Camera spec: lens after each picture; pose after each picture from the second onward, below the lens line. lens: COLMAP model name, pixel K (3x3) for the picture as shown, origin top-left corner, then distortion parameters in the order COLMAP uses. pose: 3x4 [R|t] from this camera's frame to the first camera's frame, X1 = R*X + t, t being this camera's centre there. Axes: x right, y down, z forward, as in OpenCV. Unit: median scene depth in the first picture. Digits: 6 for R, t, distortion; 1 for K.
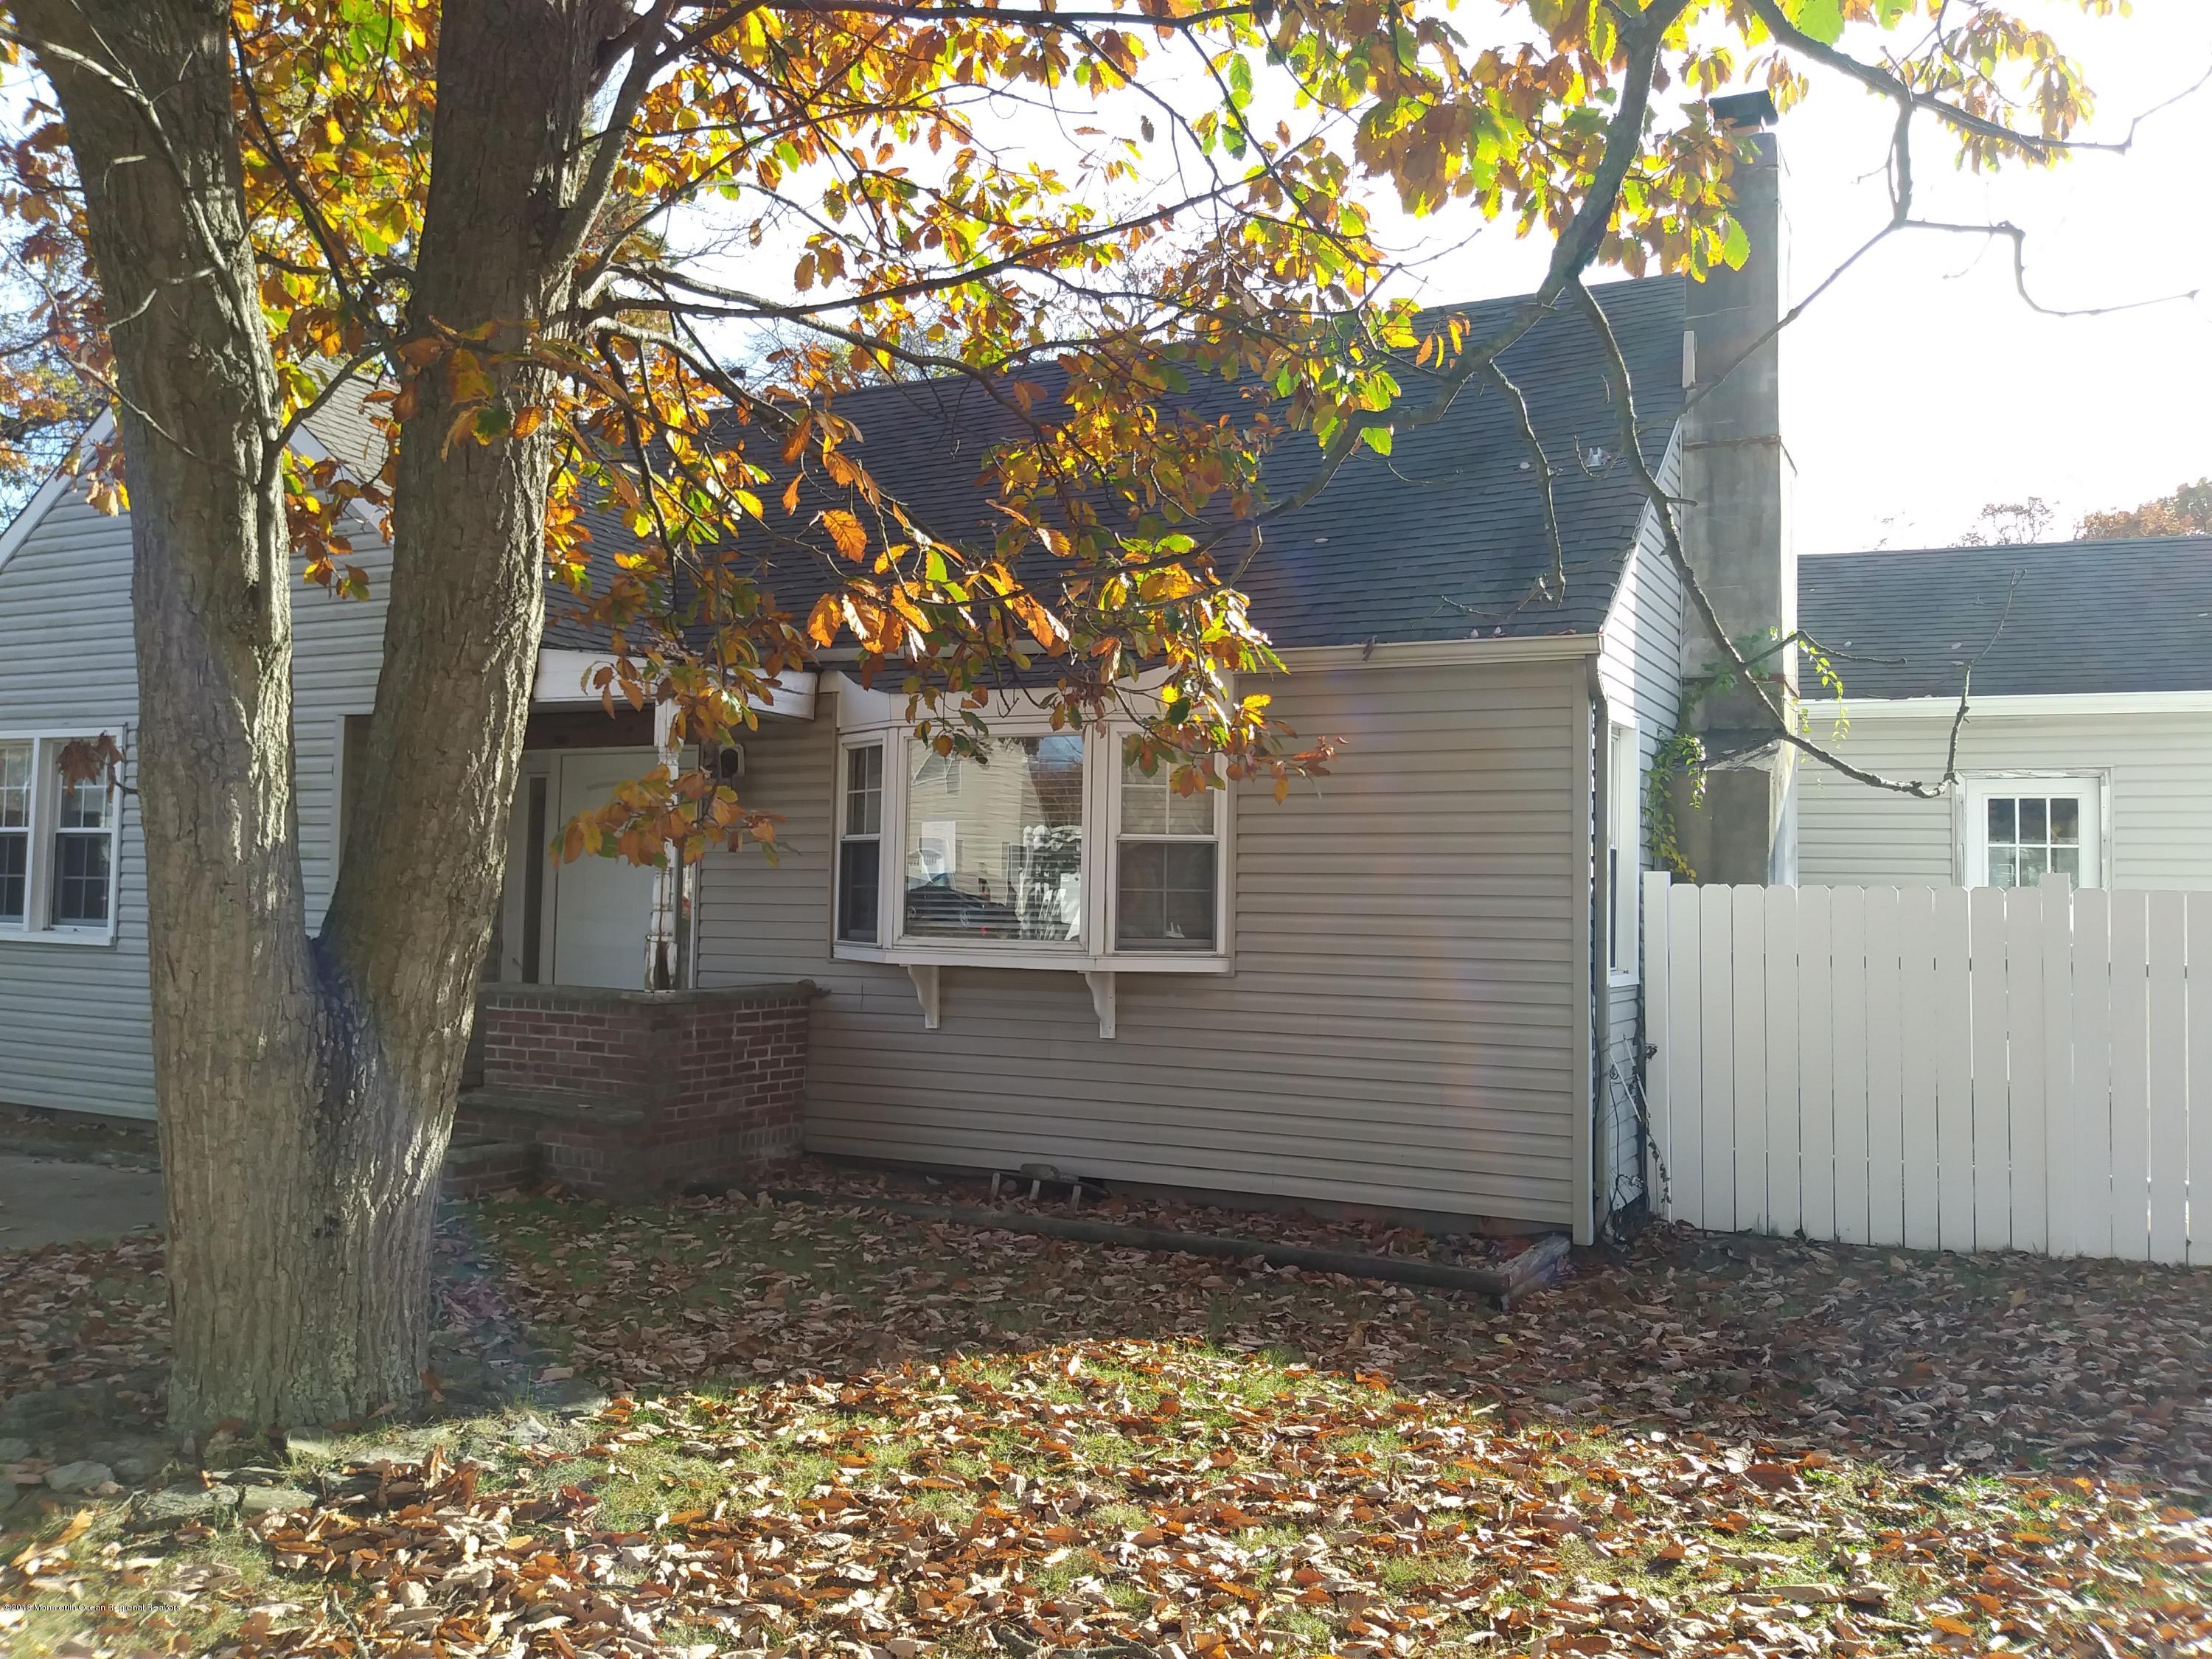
lens RADIAL K [[1792.5, 0, 1111.8], [0, 1792.5, 824.2], [0, 0, 1]] dist [0.051852, -0.094595]
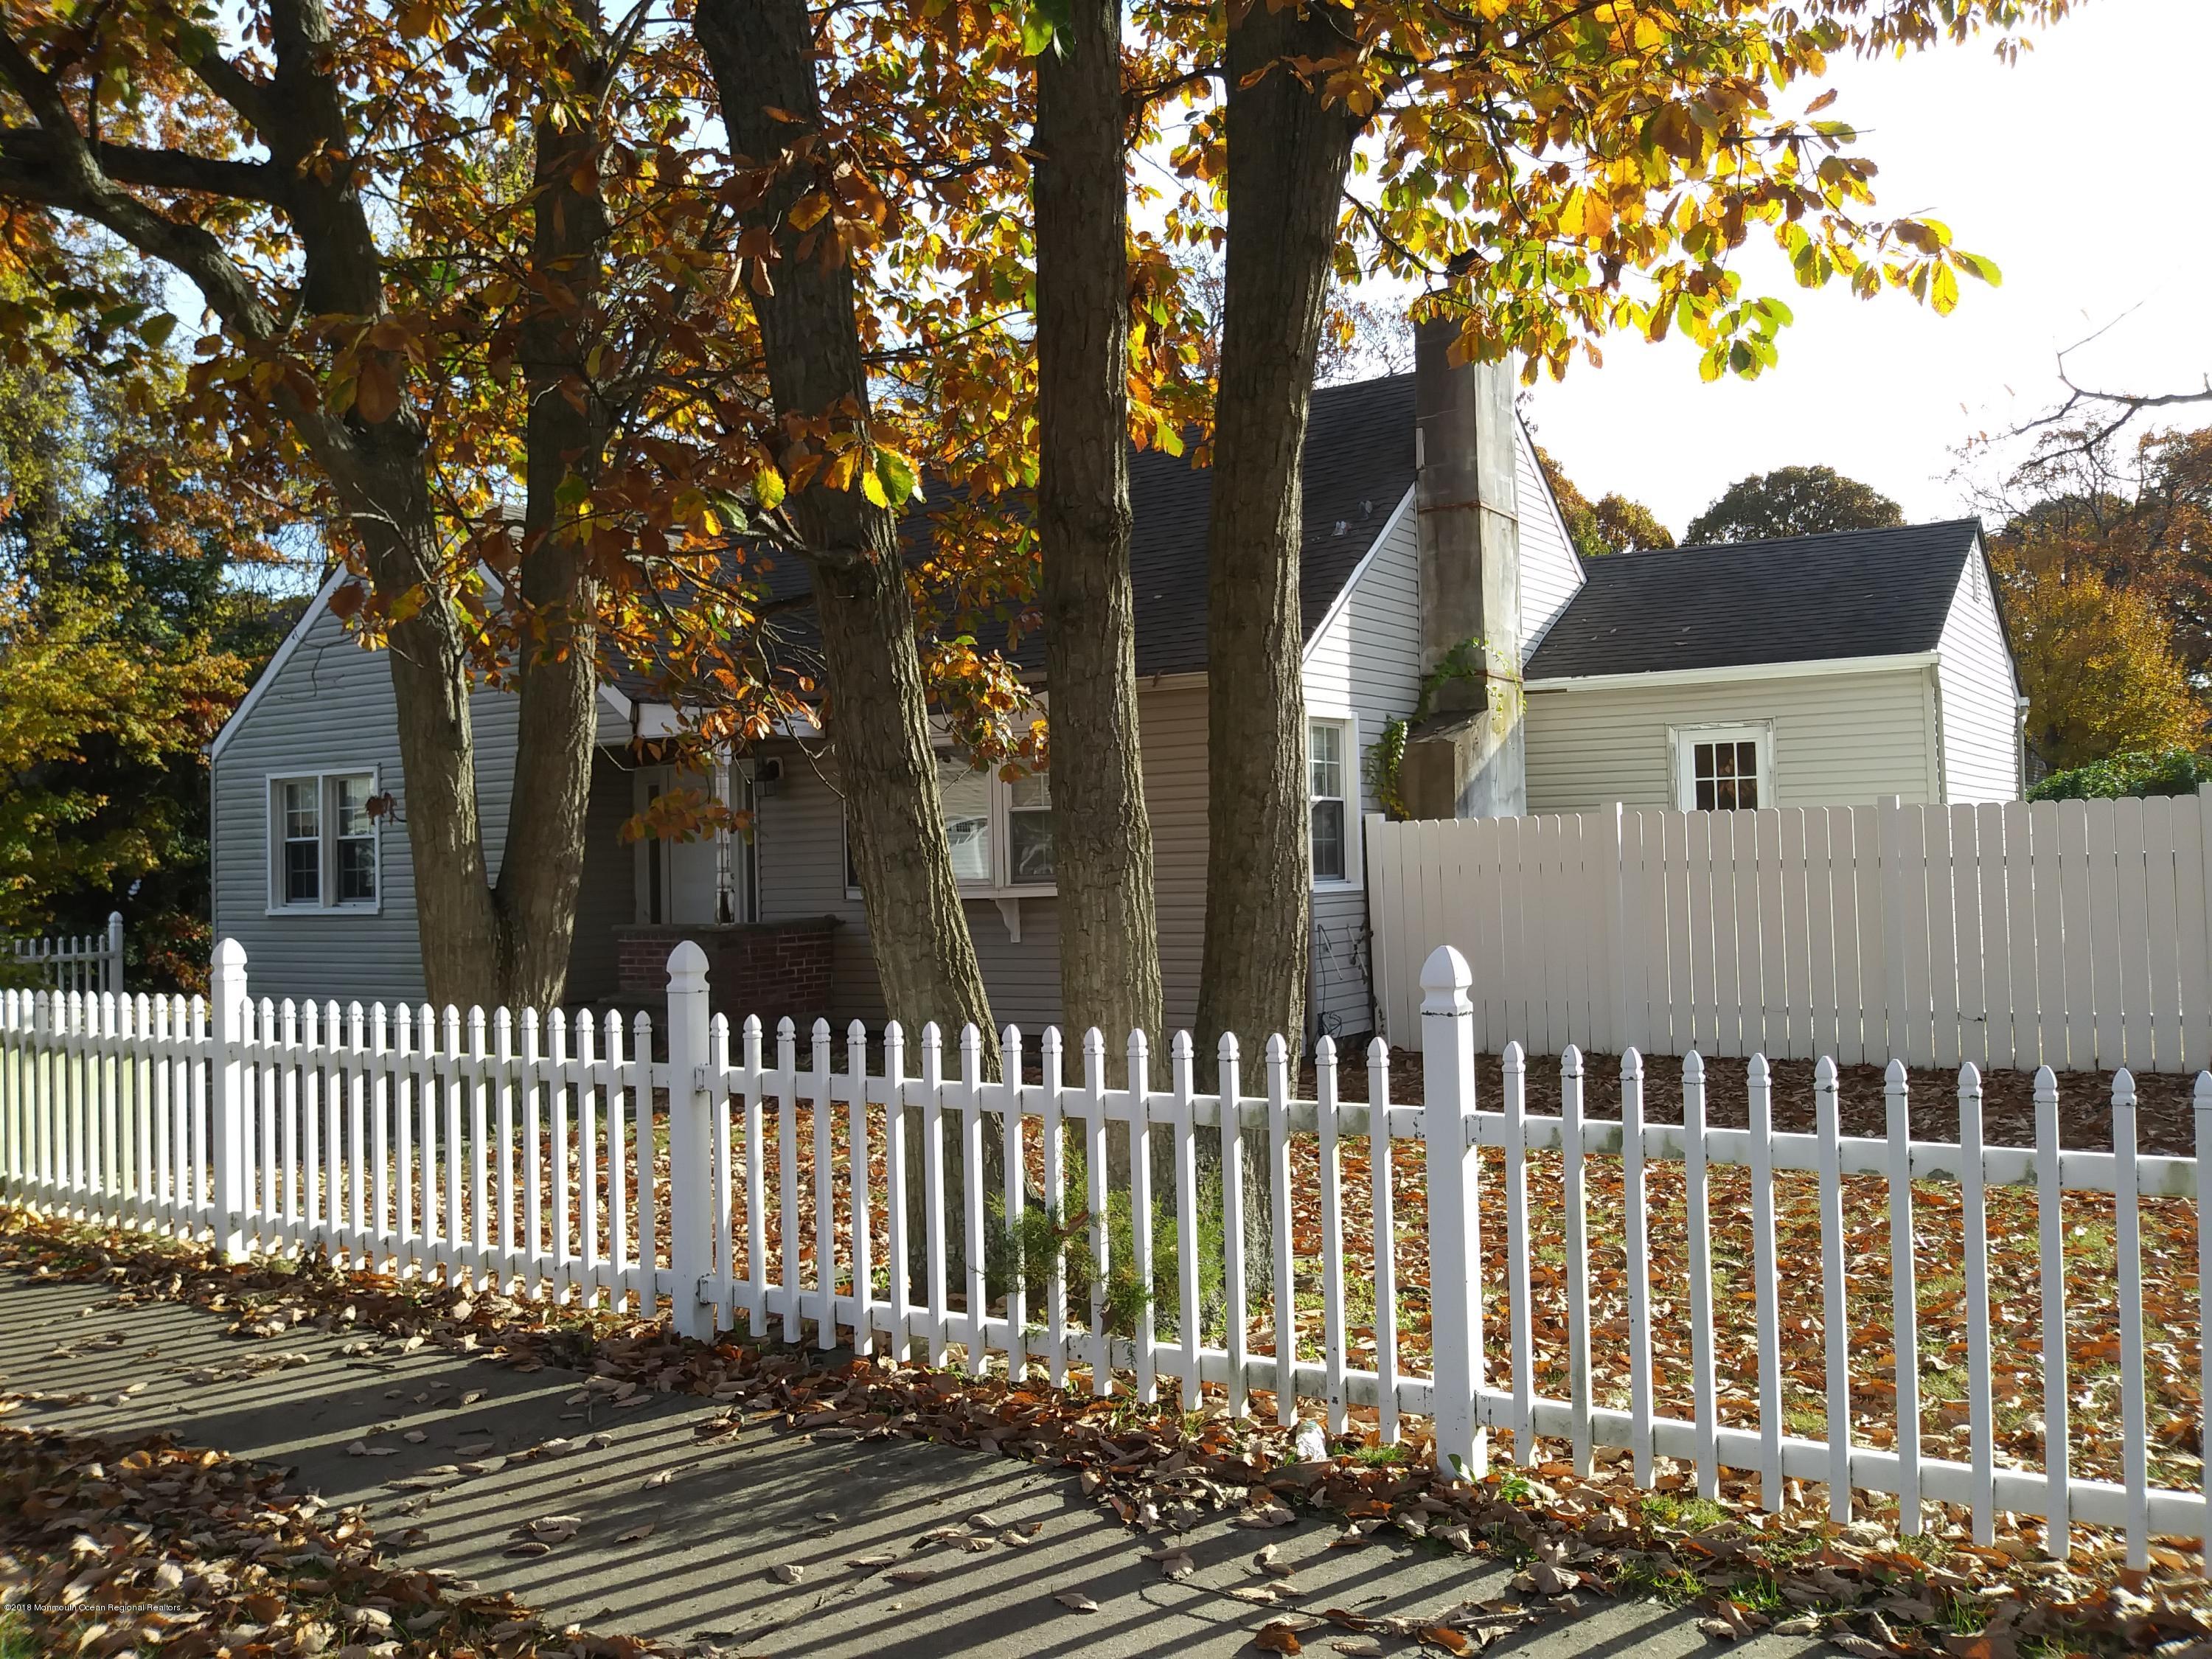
lens RADIAL K [[1792.5, 0, 1104.2], [0, 1792.5, 822.0], [0, 0, 1]] dist [0.051852, -0.094595]
pose [[0.992821, -0.049316, -0.108972, 0.248546], [0.051813, 0.998452, 0.020203, -0.008620], [0.107807, -0.025704, 0.993840, -0.500753]]
